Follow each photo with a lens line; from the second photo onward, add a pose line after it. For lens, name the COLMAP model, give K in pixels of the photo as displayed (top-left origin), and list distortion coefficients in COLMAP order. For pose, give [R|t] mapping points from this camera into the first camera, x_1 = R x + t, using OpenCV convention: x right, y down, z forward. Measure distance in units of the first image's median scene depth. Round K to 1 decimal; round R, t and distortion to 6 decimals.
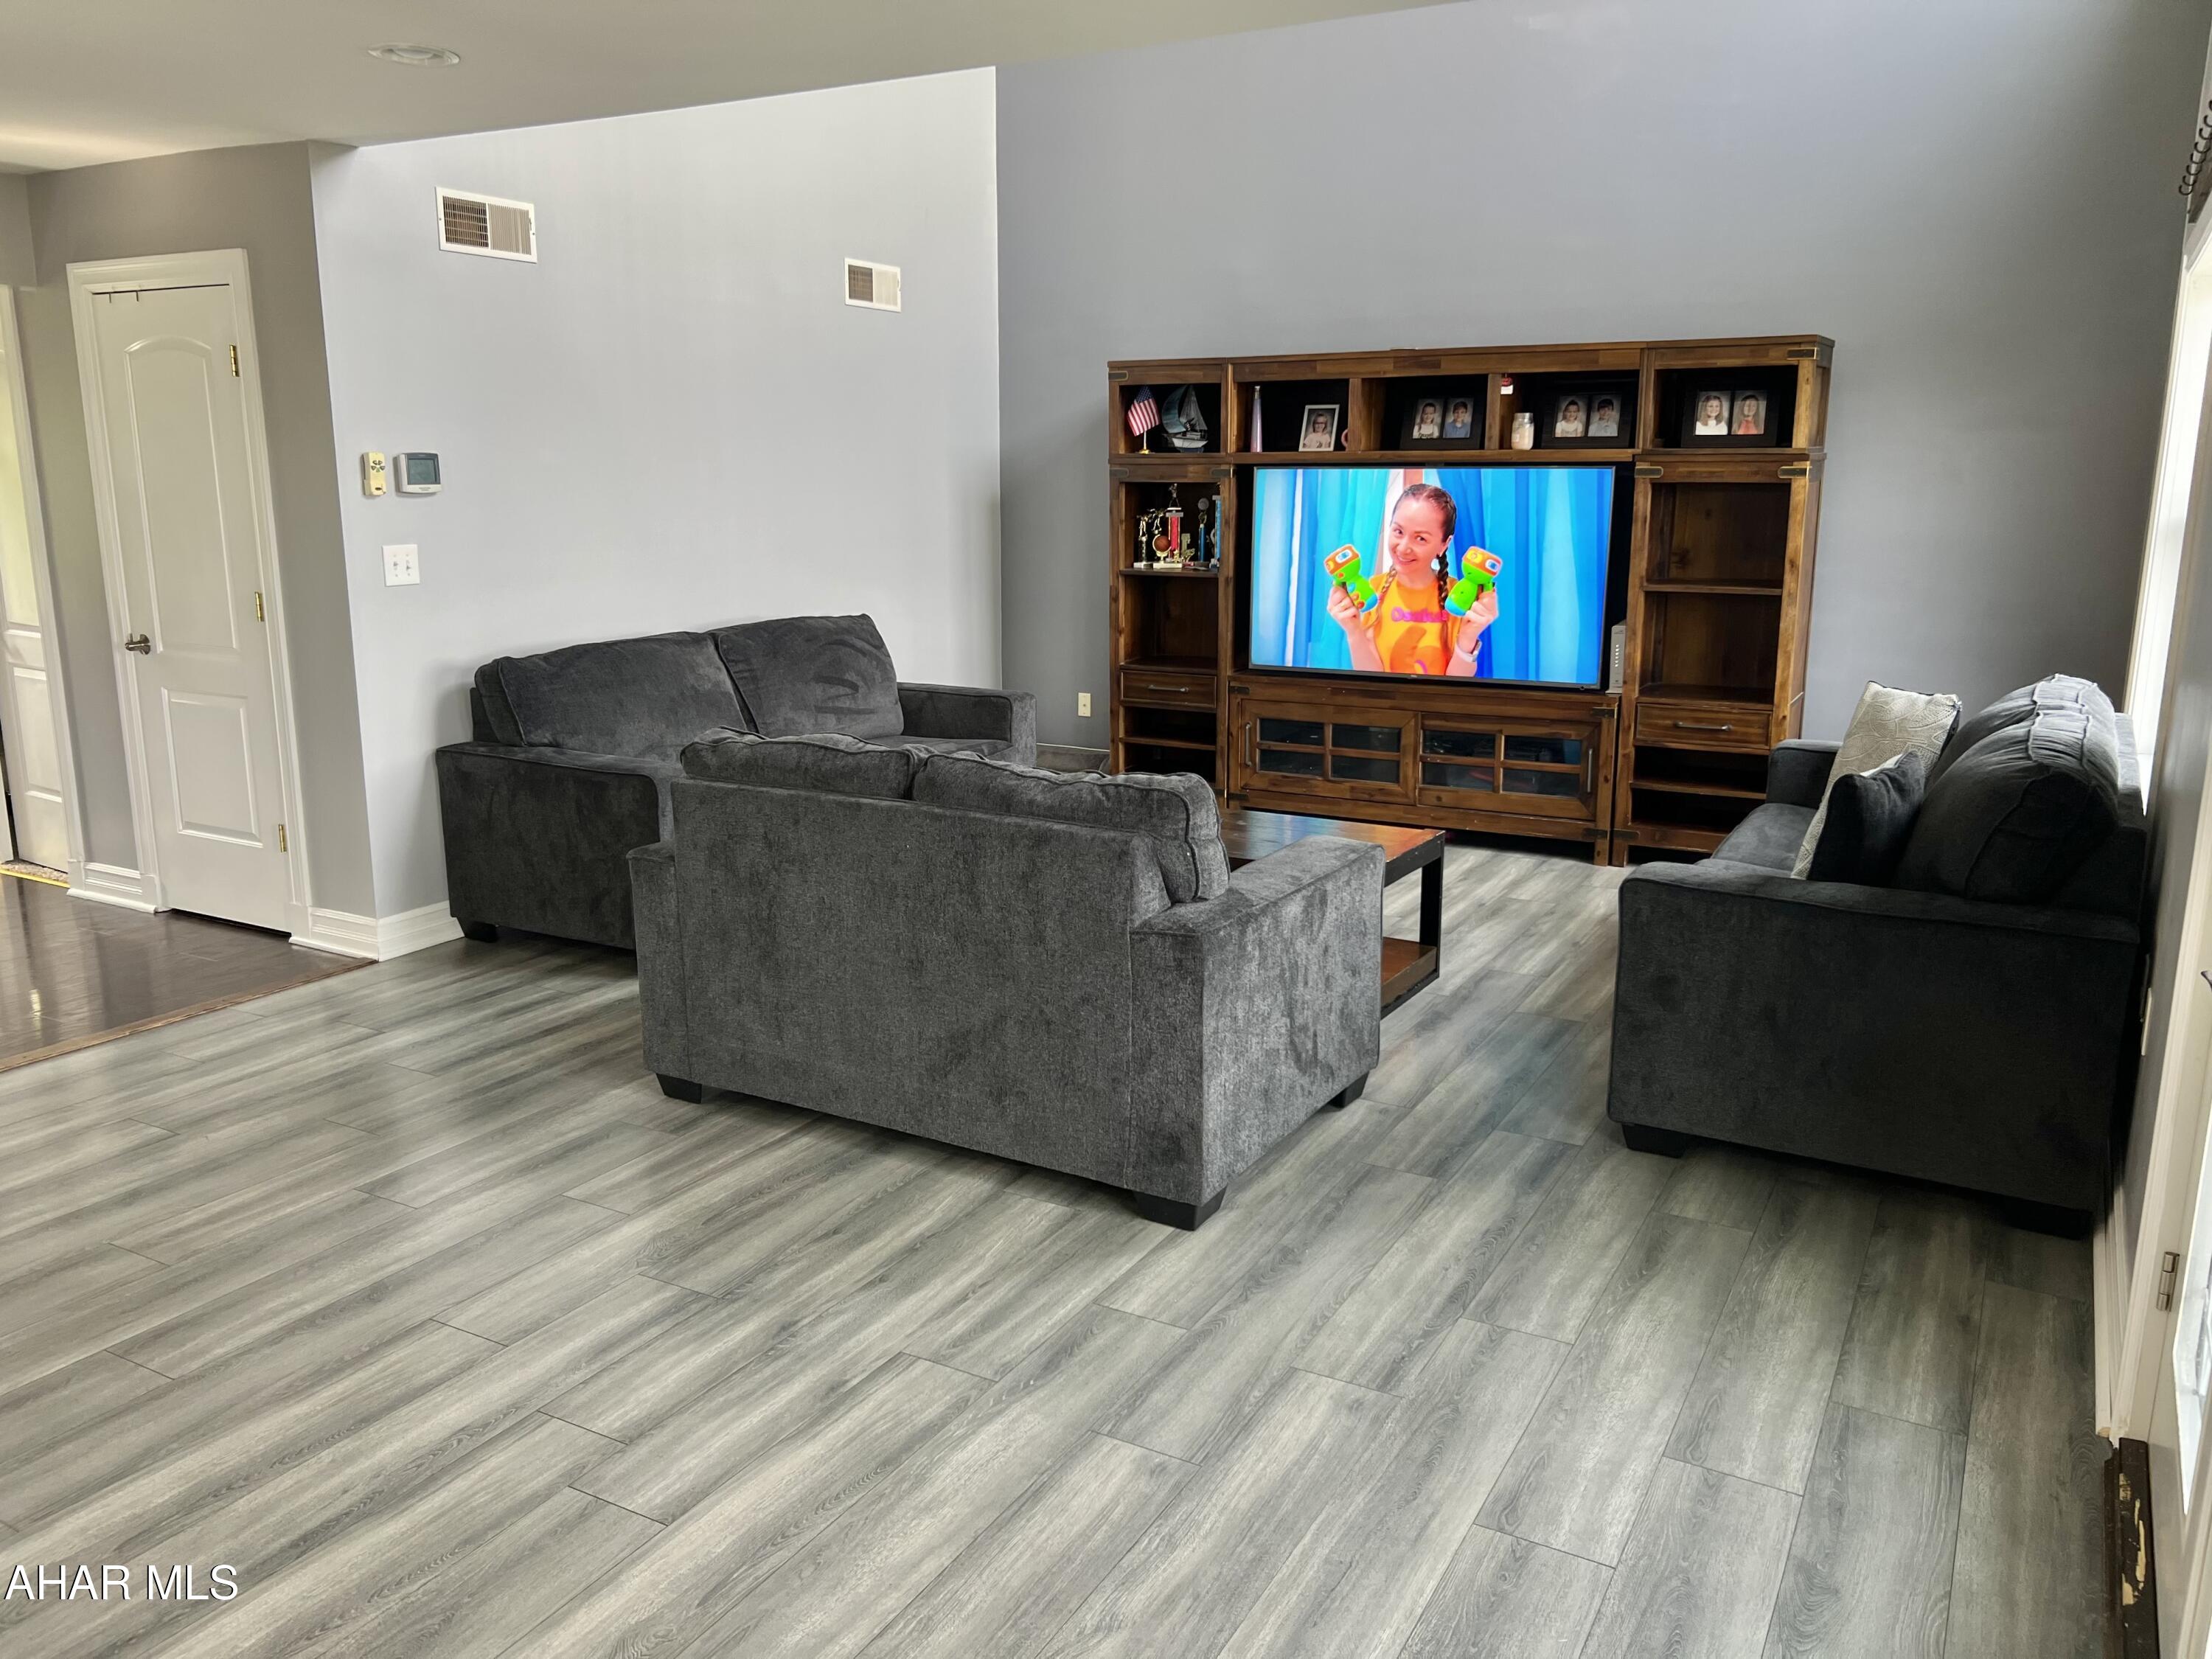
lens RADIAL K [[1738.1, 0, 1106.0], [0, 1738.1, 829.5], [0, 0, 1]] dist [0.112349, -0.204618]
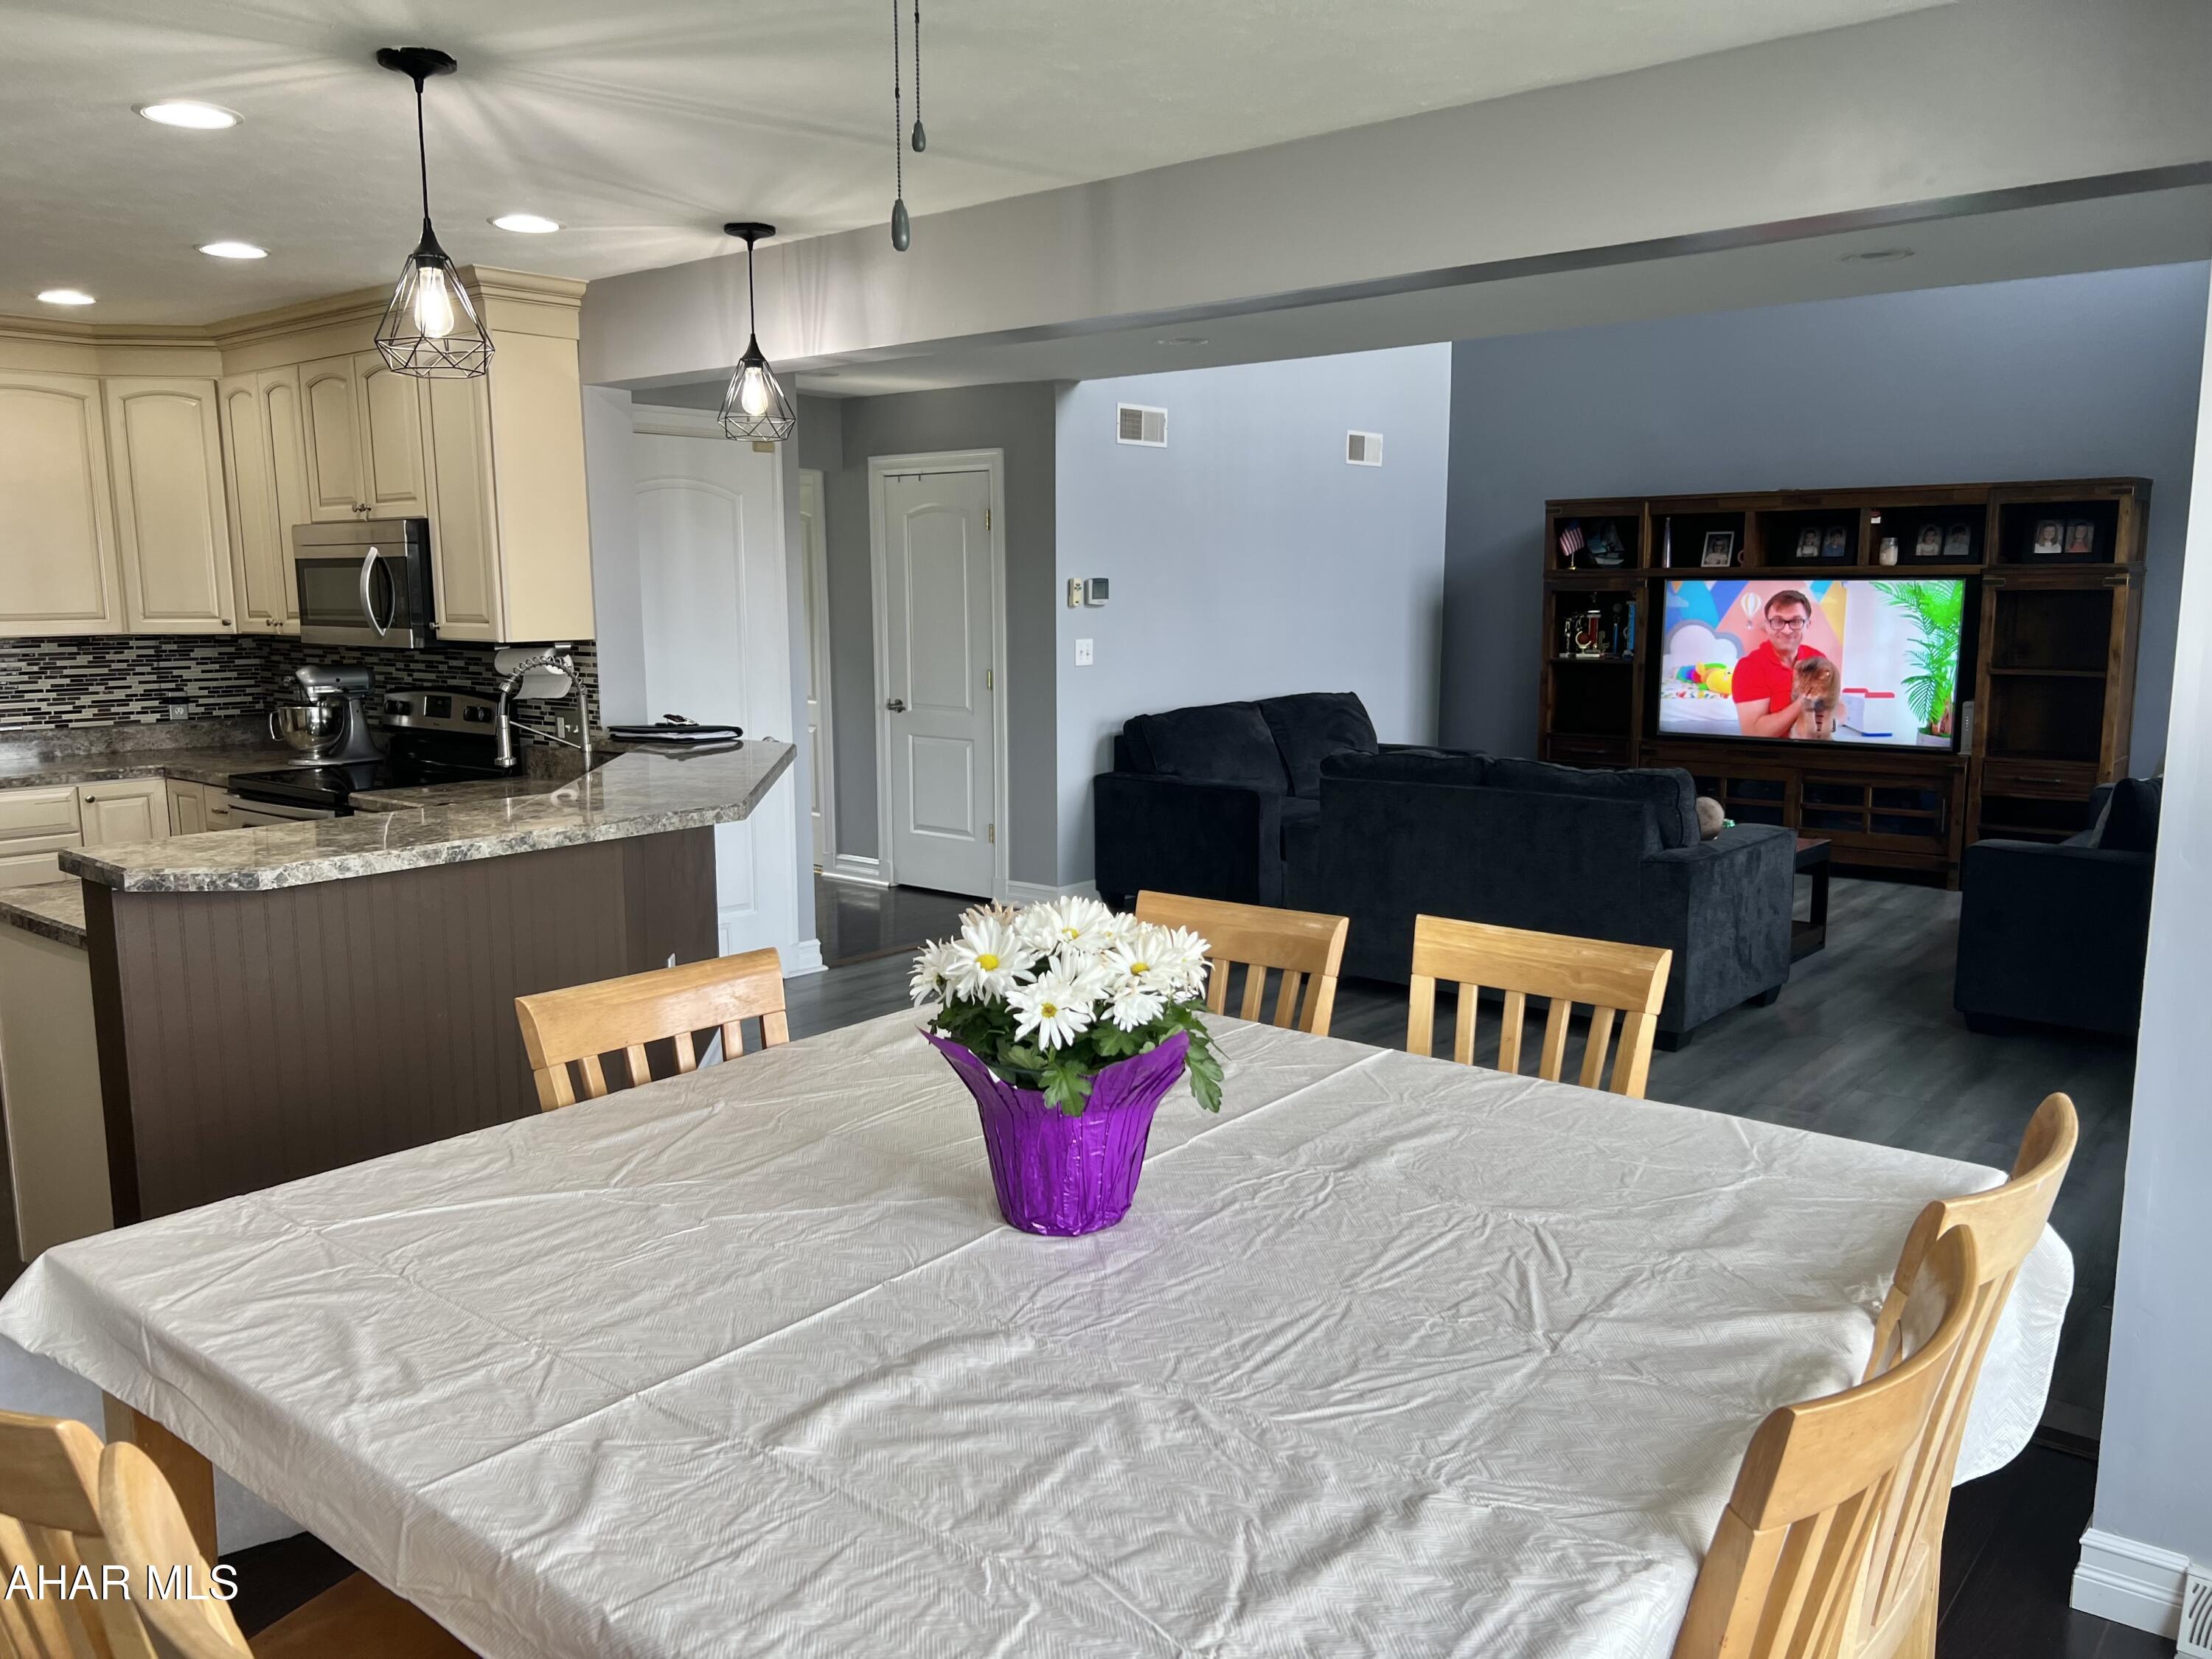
lens RADIAL K [[1613.4, 0, 1106.0], [0, 1613.4, 829.5], [0, 0, 1]] dist [-0.000178, -0.003312]
pose [[0.977774, 0.022934, -0.208404, -0.075826], [-0.033597, 0.998293, -0.047769, 0.054814], [0.206953, 0.053709, 0.976876, -0.275036]]
